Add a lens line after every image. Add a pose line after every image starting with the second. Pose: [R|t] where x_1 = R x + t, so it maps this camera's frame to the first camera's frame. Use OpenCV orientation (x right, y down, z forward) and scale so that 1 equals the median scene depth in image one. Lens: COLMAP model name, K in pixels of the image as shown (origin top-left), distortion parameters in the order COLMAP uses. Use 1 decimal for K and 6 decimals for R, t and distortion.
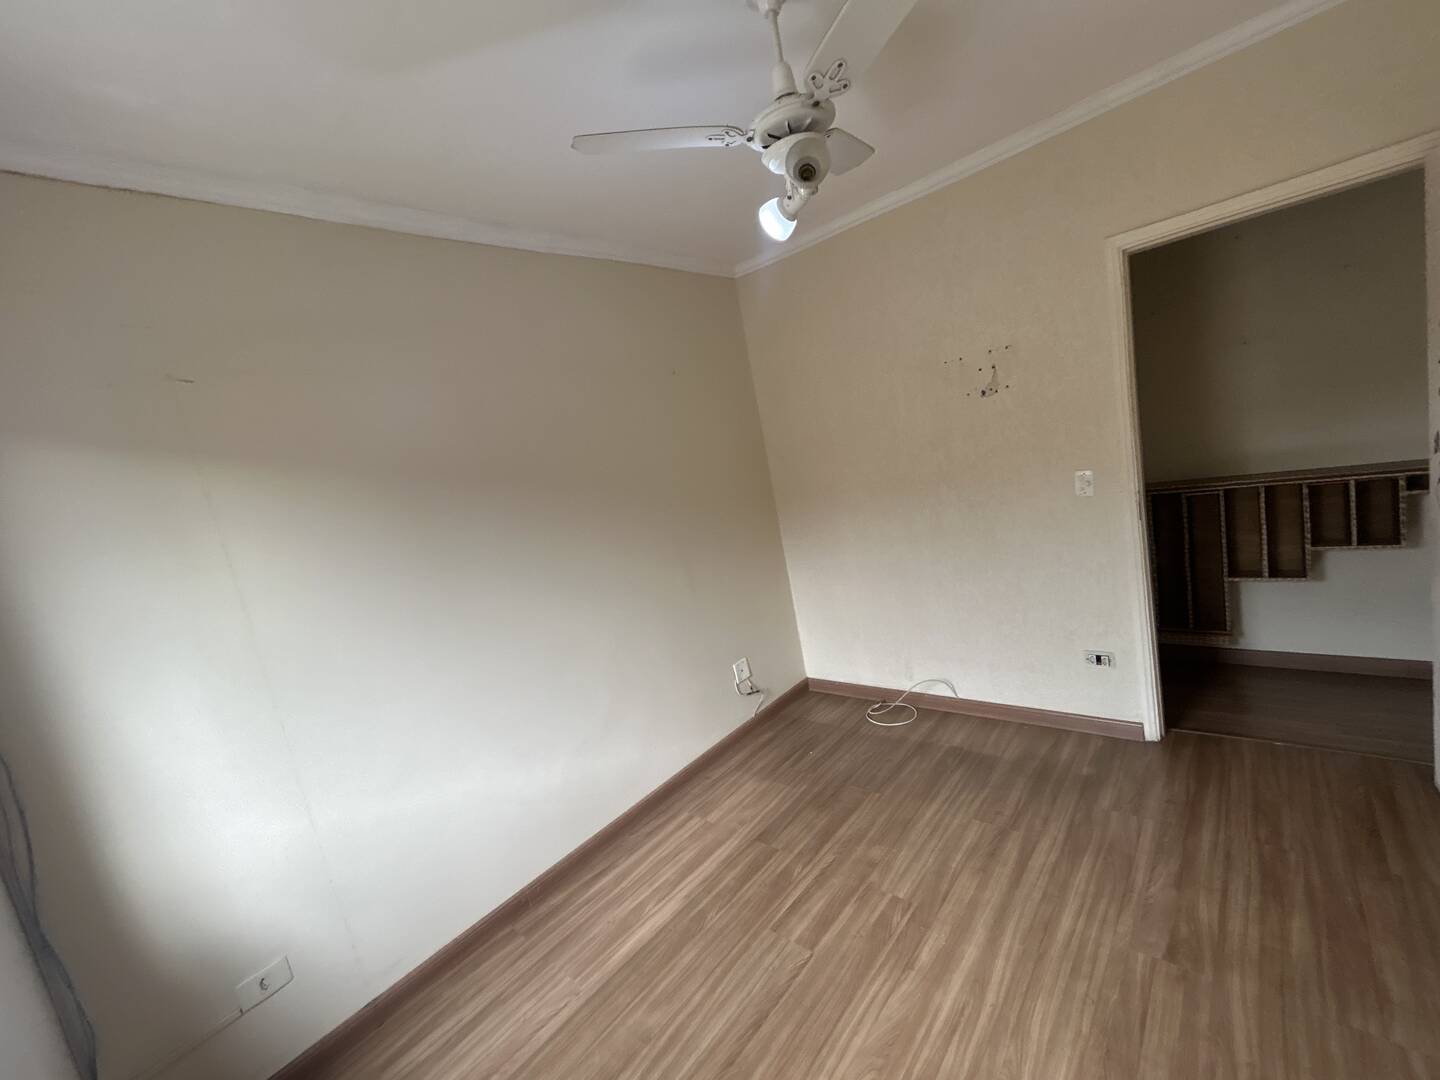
lens RADIAL K [[584.7, 0, 721.4], [0, 584.7, 536.8], [0, 0, 1]] dist [0.000184, 0.000054]
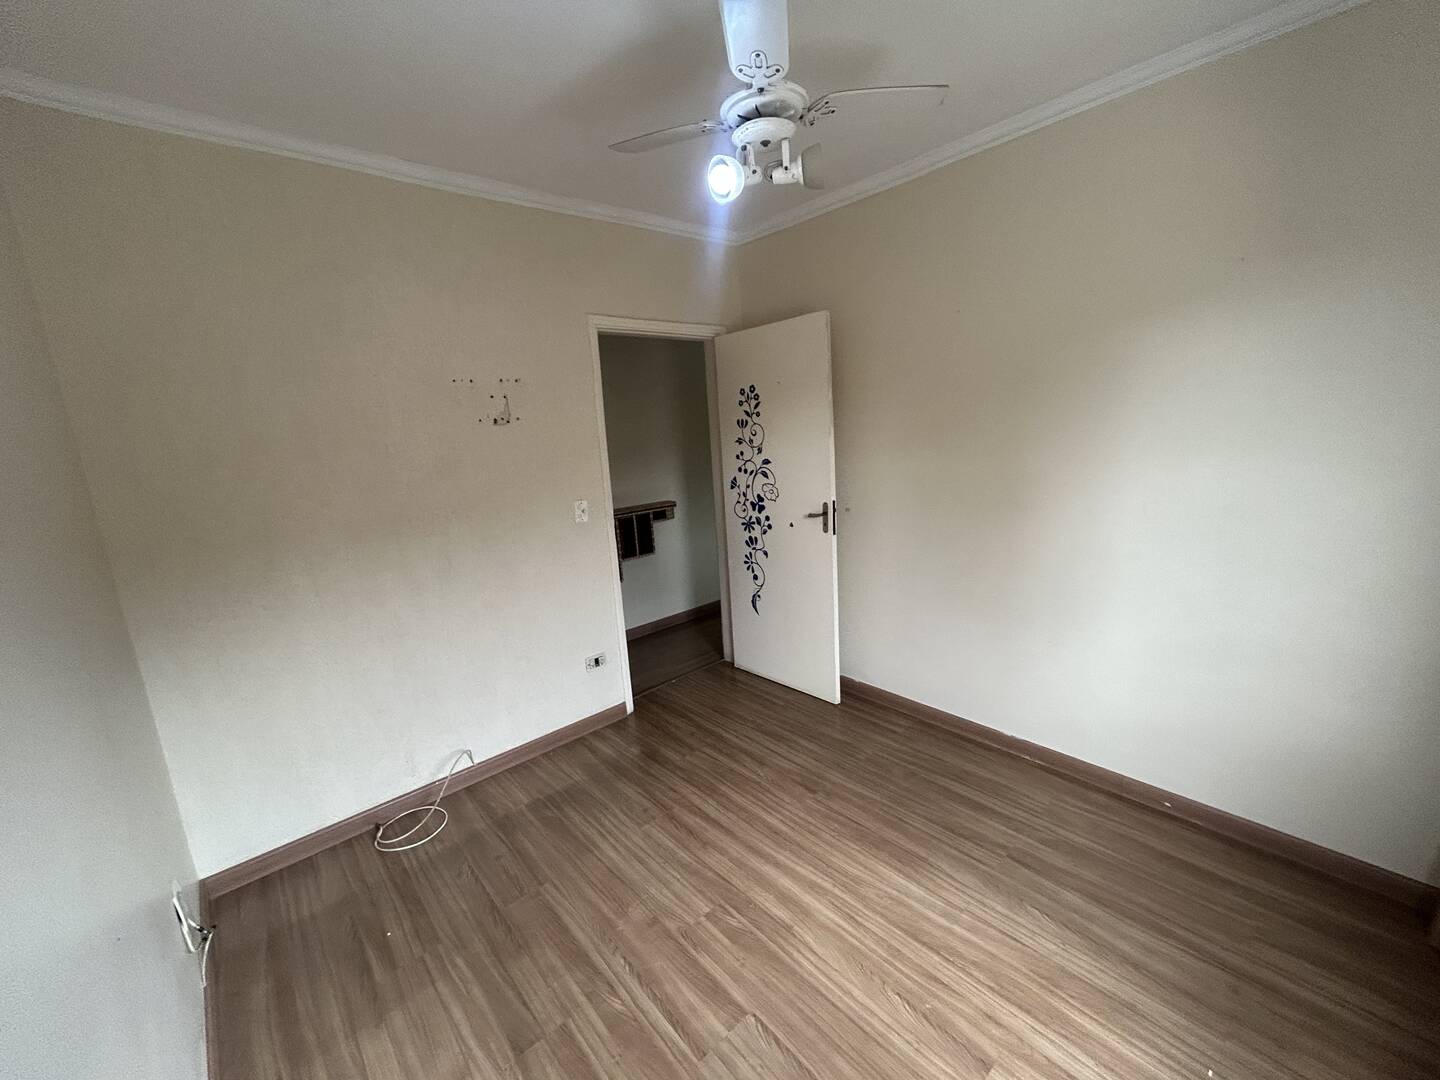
lens RADIAL K [[584.7, 0, 720.0], [0, 584.7, 535.6], [0, 0, 1]] dist [0.000184, 0.000054]
pose [[0.124176, -0.013293, 0.992171, -0.571360], [0.171125, 0.985215, -0.008217, 0.014207], [-0.977393, 0.170806, 0.124615, 0.670888]]
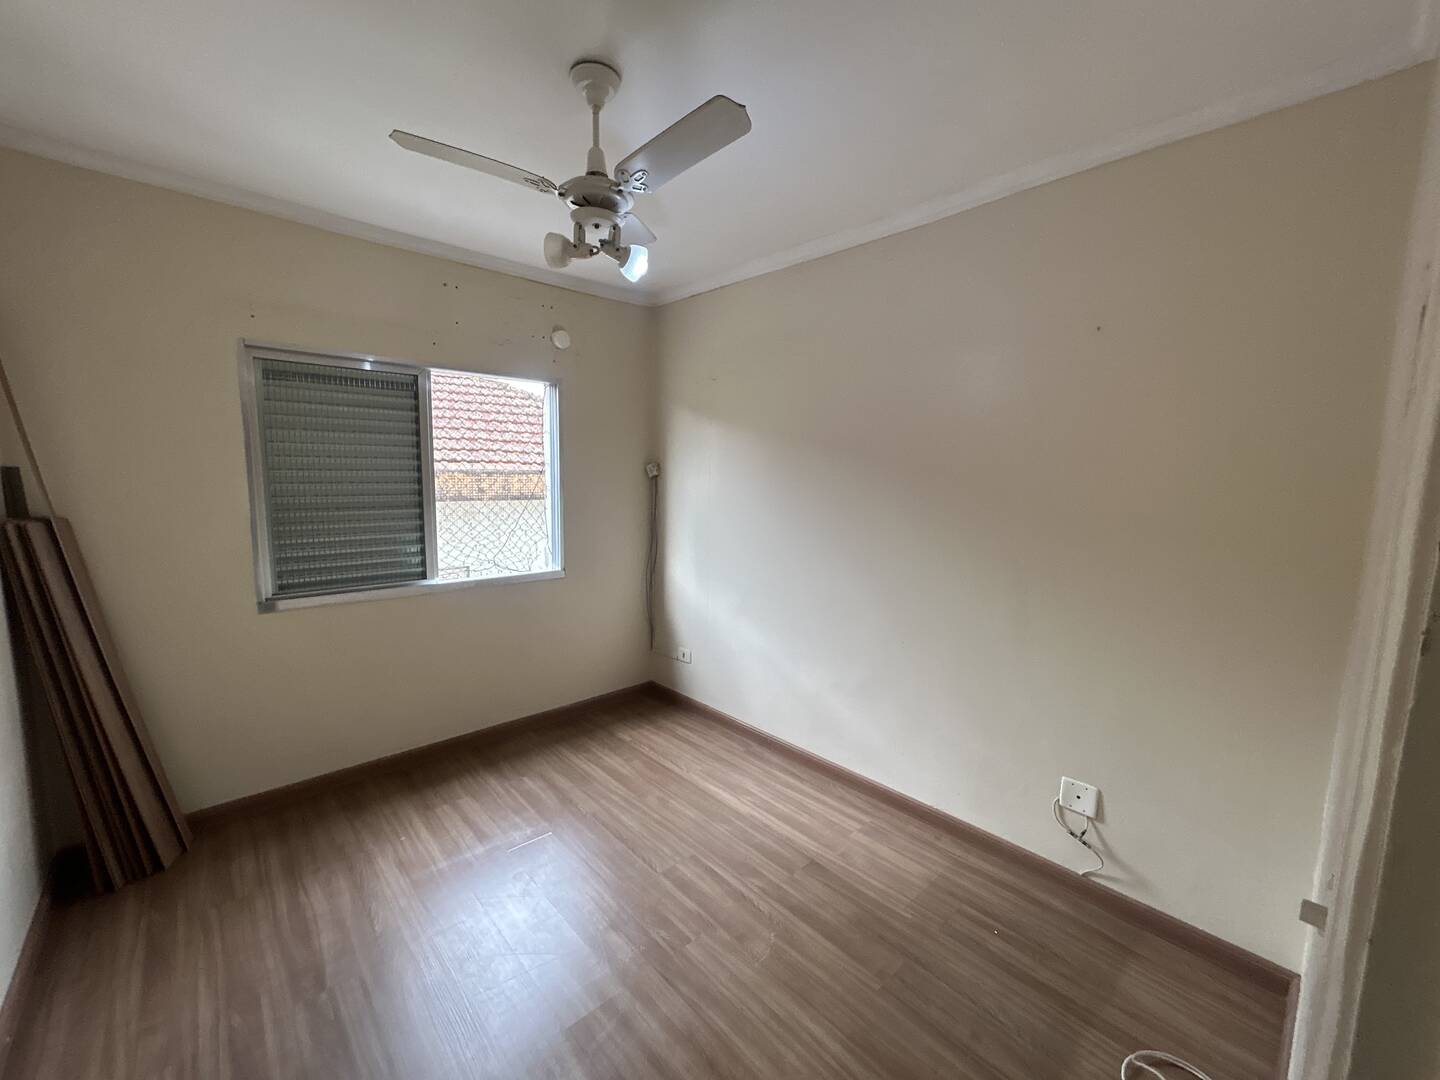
lens RADIAL K [[584.7, 0, 714.6], [0, 584.7, 533.7], [0, 0, 1]] dist [0.000184, 0.000054]
pose [[-0.104958, 0.292208, -0.950578, 0.900011], [-0.133129, 0.943125, 0.304616, -0.280174], [0.985525, 0.158522, -0.060087, 0.884445]]
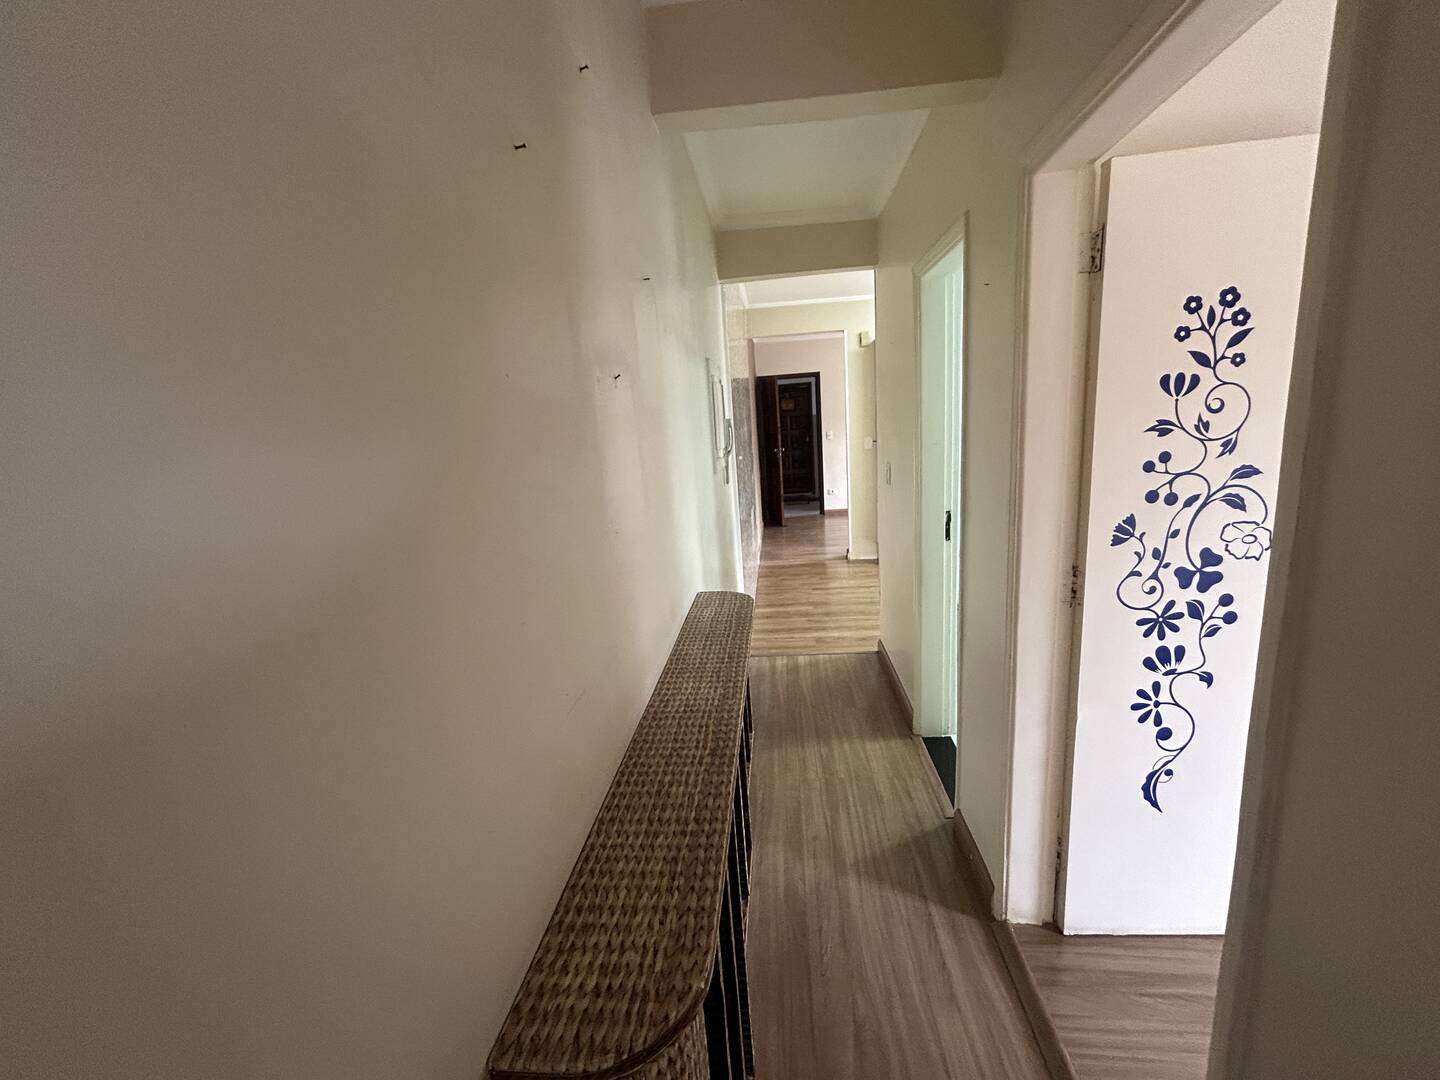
lens RADIAL K [[584.7, 0, 711.7], [0, 584.7, 530.2], [0, 0, 1]] dist [0.000184, 0.000054]
pose [[-0.568556, 0.058943, 0.820531, 0.709379], [0.281812, 0.951033, 0.126954, -0.341071], [-0.772869, 0.303416, -0.557326, 1.518284]]
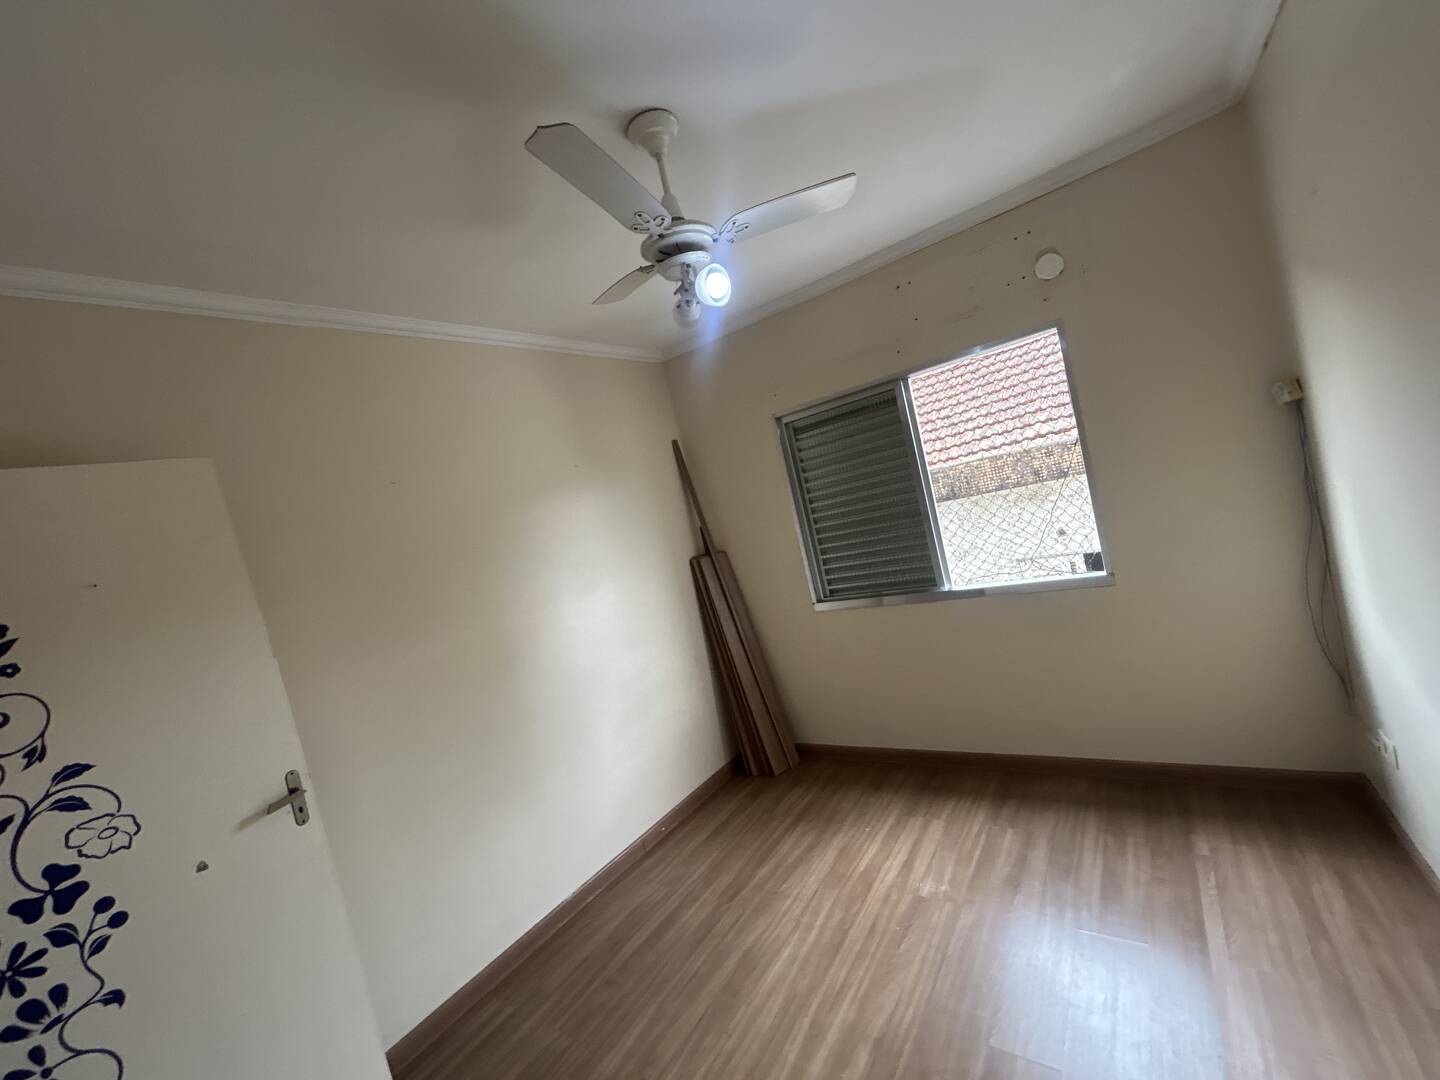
lens RADIAL K [[584.7, 0, 720.1], [0, 584.7, 536.3], [0, 0, 1]] dist [0.000184, 0.000054]
pose [[-0.907670, 0.409903, -0.090079, 0.234840], [0.387255, 0.900746, 0.196699, -0.239142], [0.161766, 0.143654, -0.976317, 1.378216]]
